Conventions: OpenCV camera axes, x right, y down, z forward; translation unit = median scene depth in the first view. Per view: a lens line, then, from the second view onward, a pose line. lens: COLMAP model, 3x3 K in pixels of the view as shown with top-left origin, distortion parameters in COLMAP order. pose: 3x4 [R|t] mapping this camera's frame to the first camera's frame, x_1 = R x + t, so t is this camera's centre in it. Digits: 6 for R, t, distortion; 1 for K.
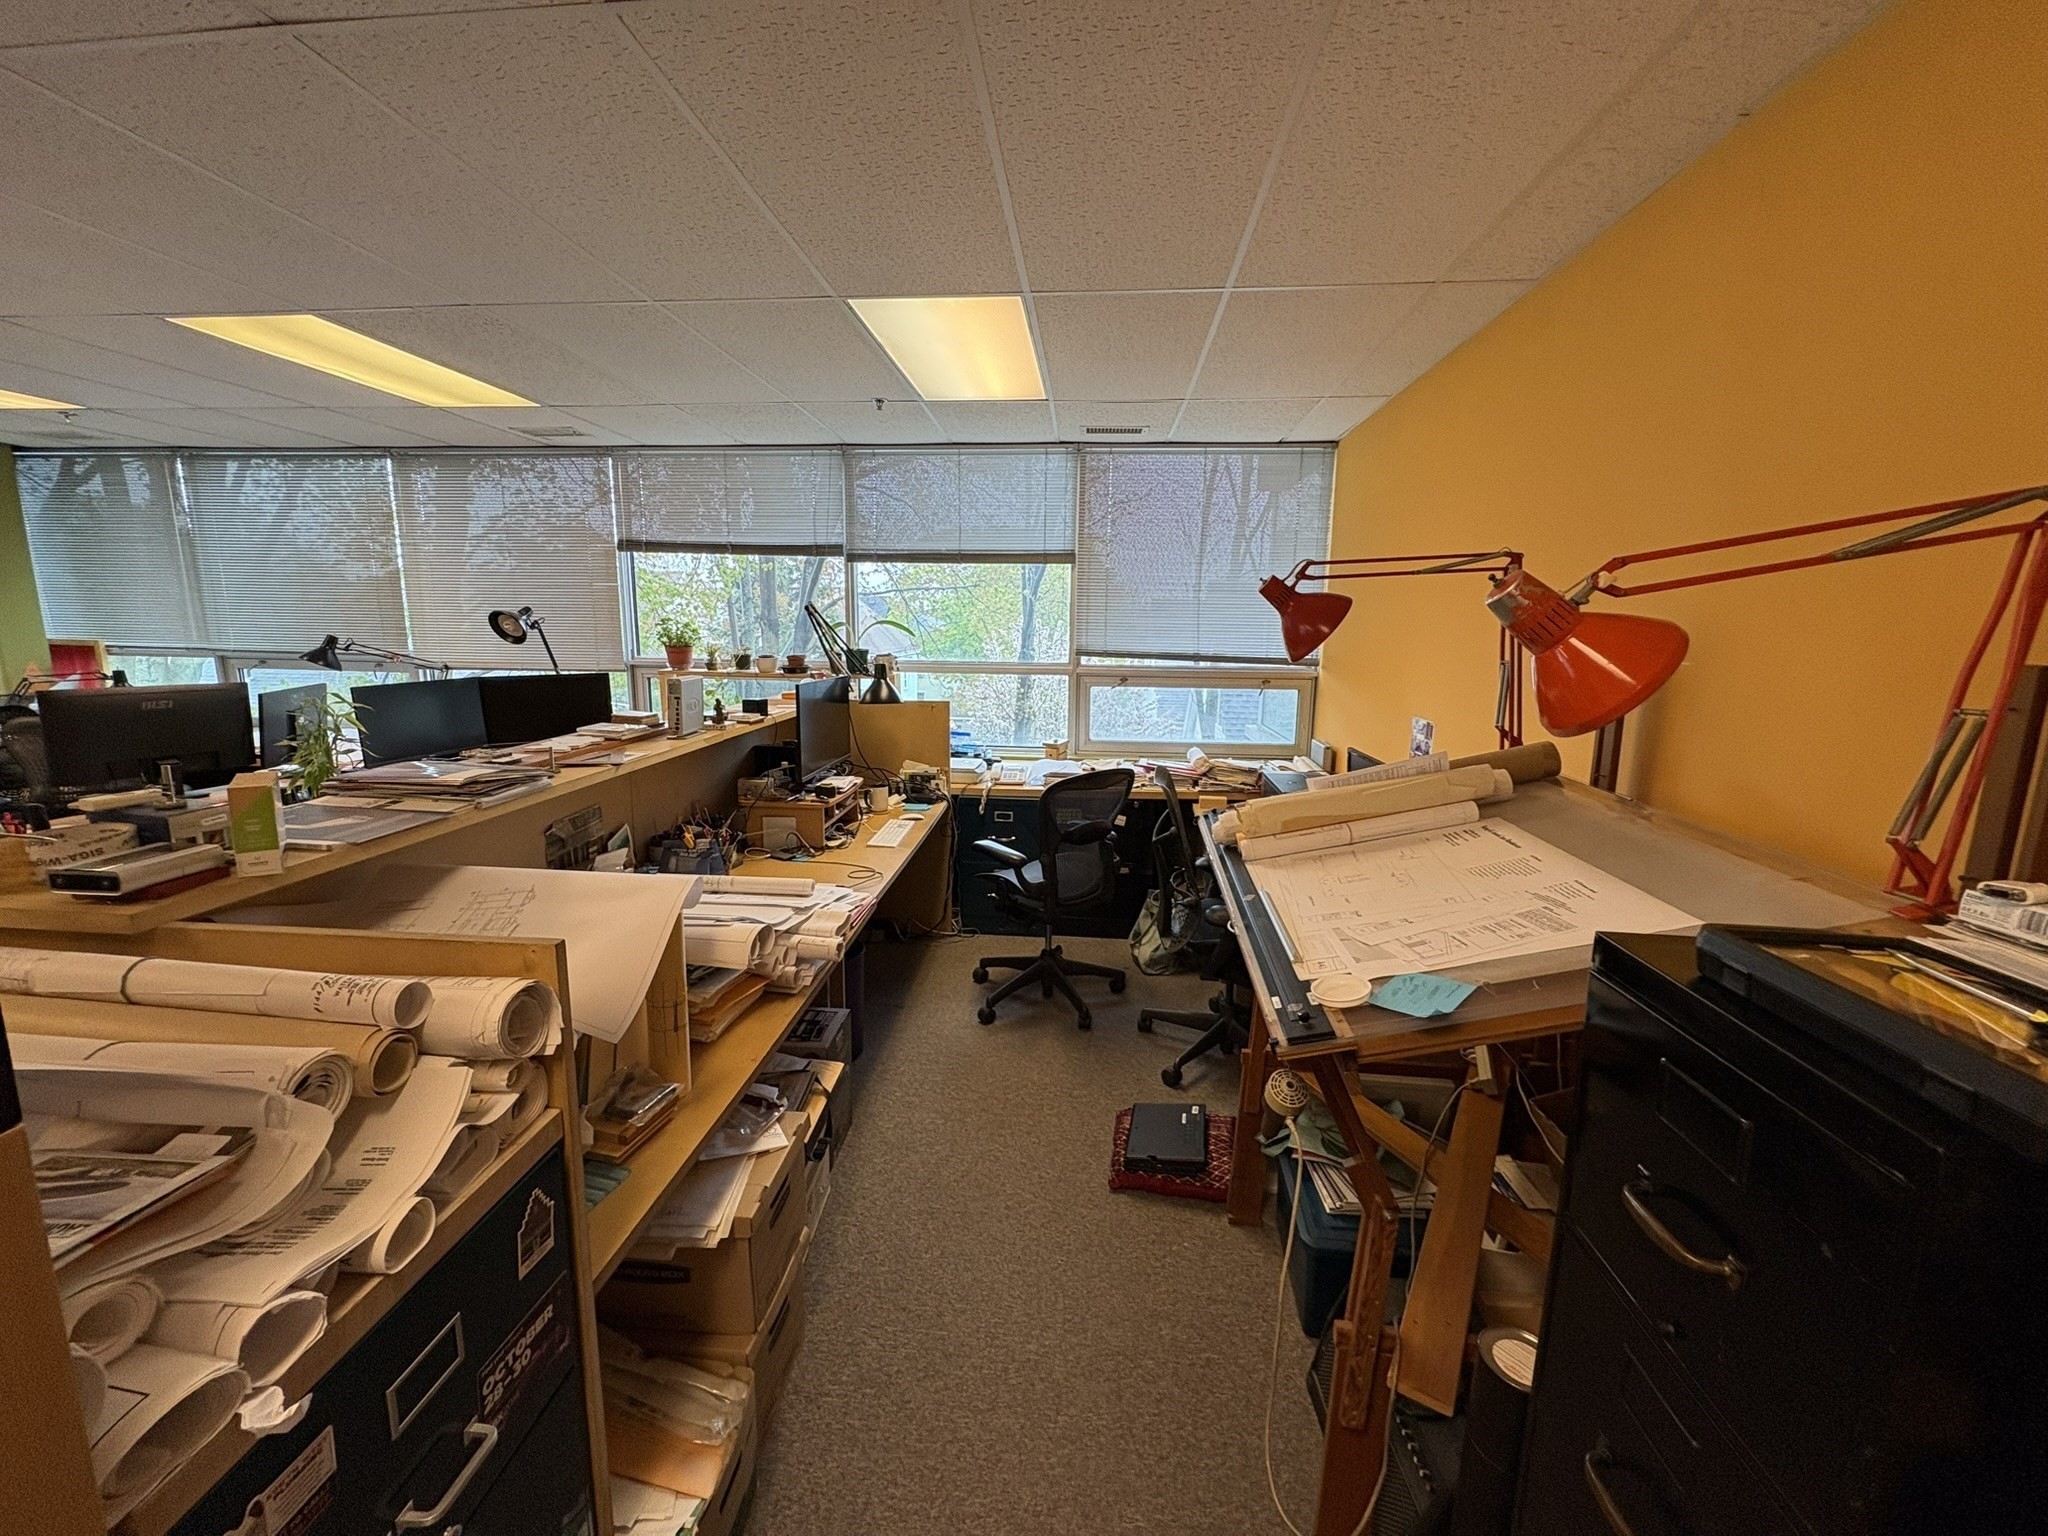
lens RADIAL K [[809.6, 0, 1024.0], [0, 809.6, 768.0], [0, 0, 1]] dist [0.000834, -0.000066]
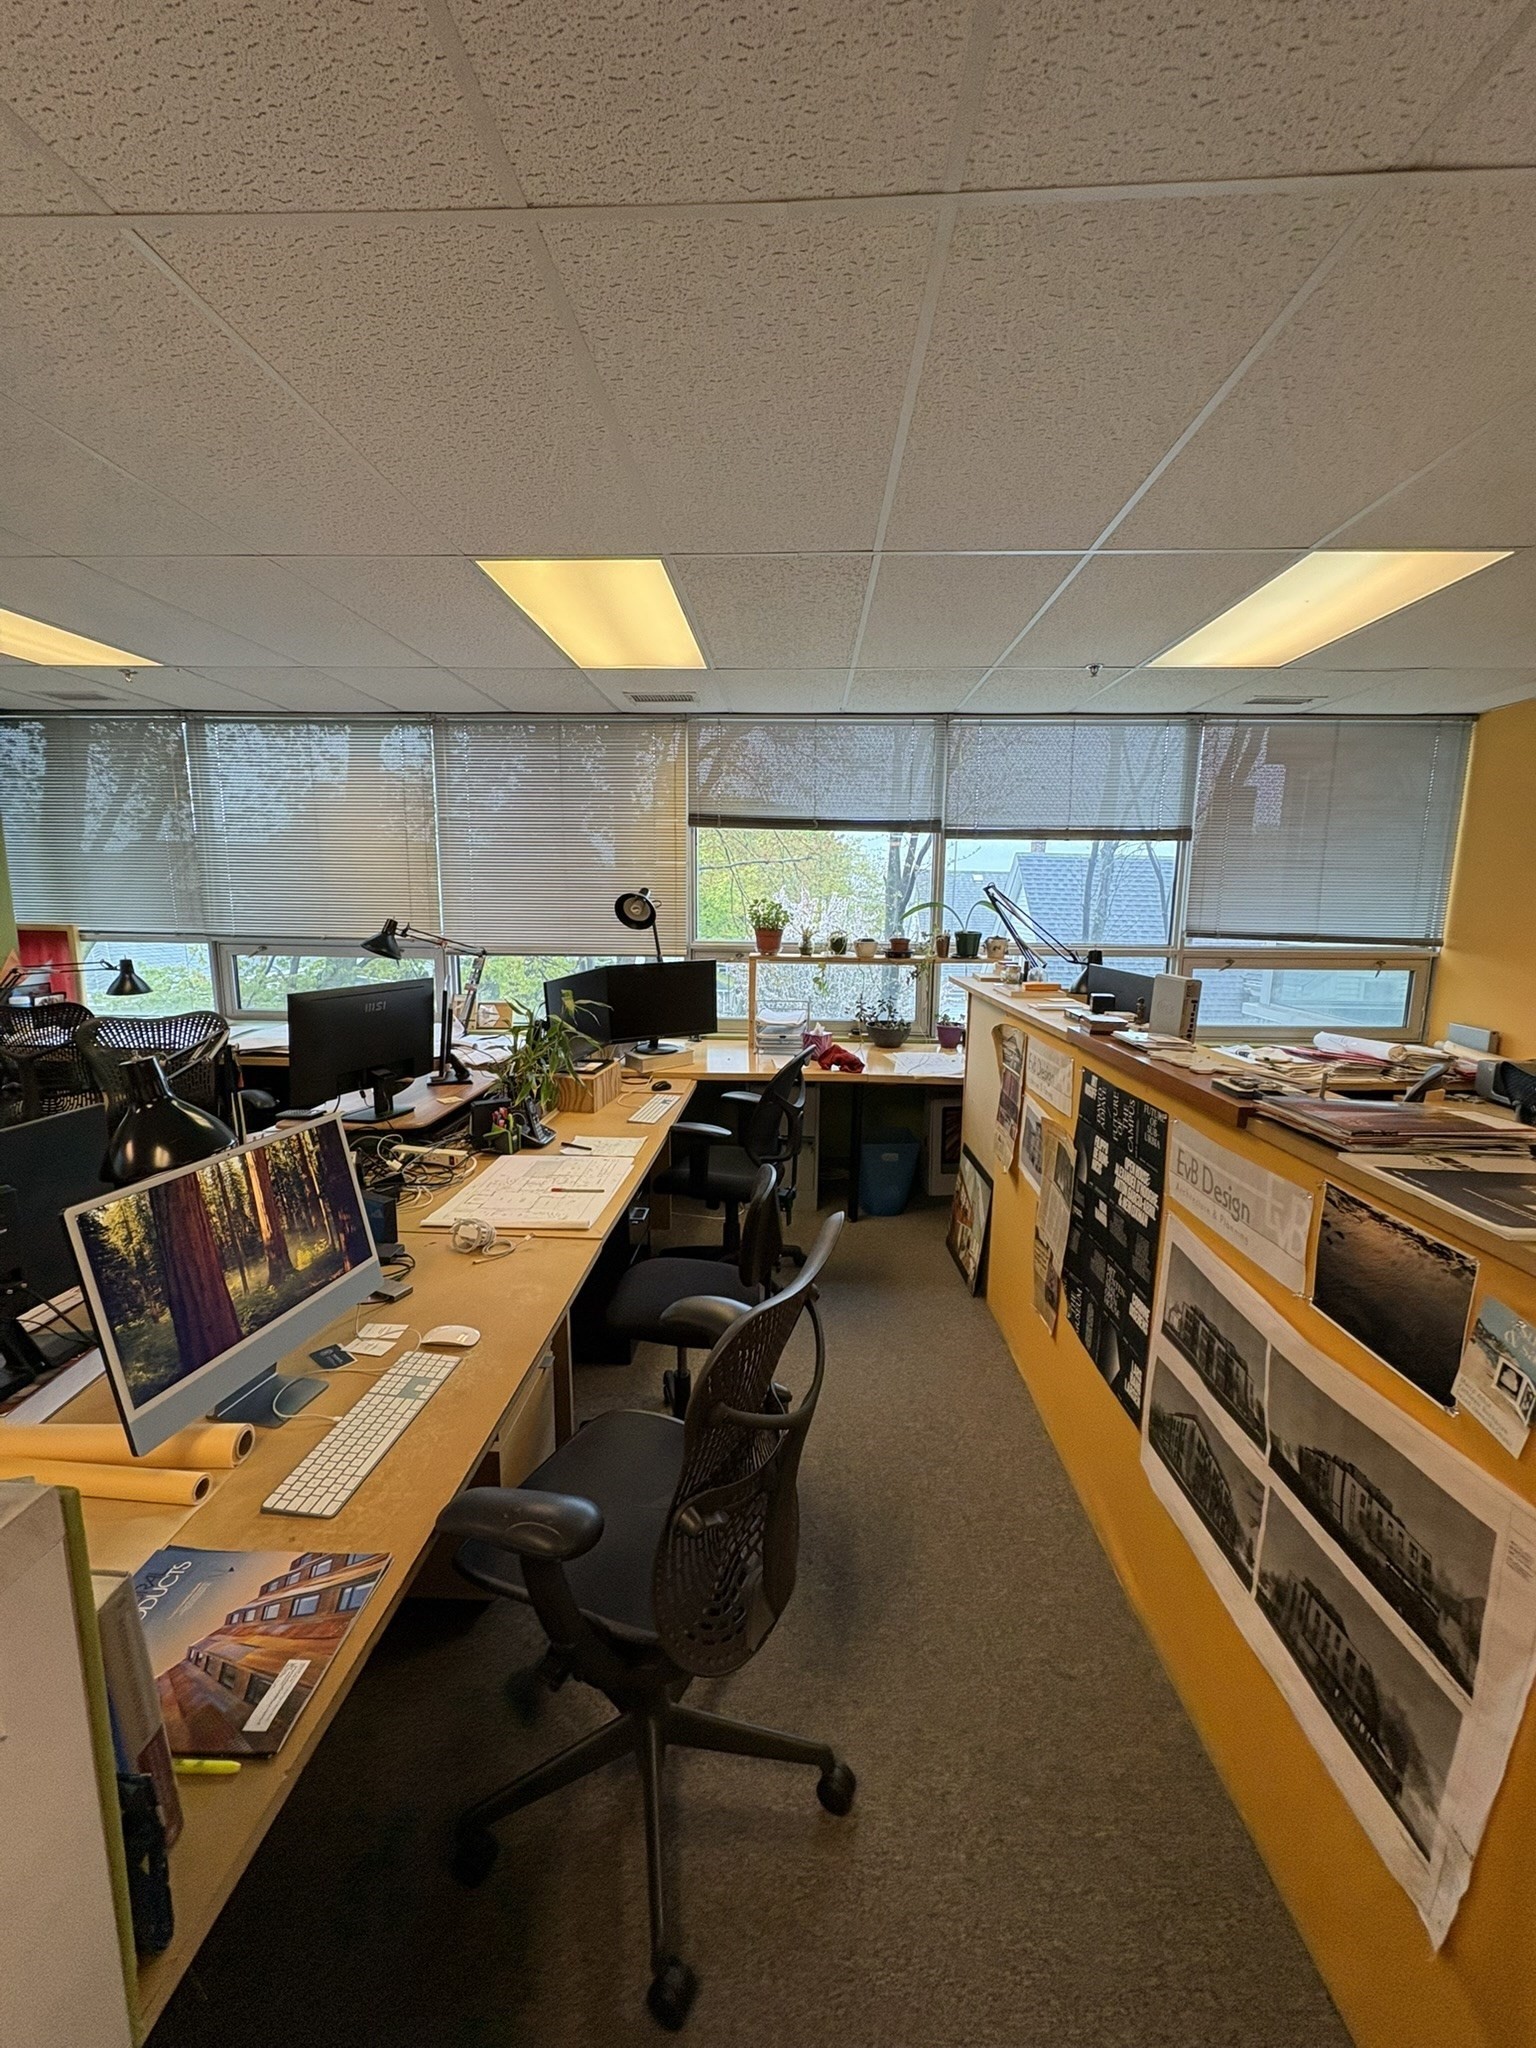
lens RADIAL K [[809.6, 0, 768.0], [0, 809.6, 1024.0], [0, 0, 1]] dist [0.000834, -0.000066]
pose [[0.998621, -0.011342, 0.051252, -0.476309], [0.012203, 0.999789, -0.016530, -0.027117], [-0.051054, 0.017133, 0.998549, 0.079874]]
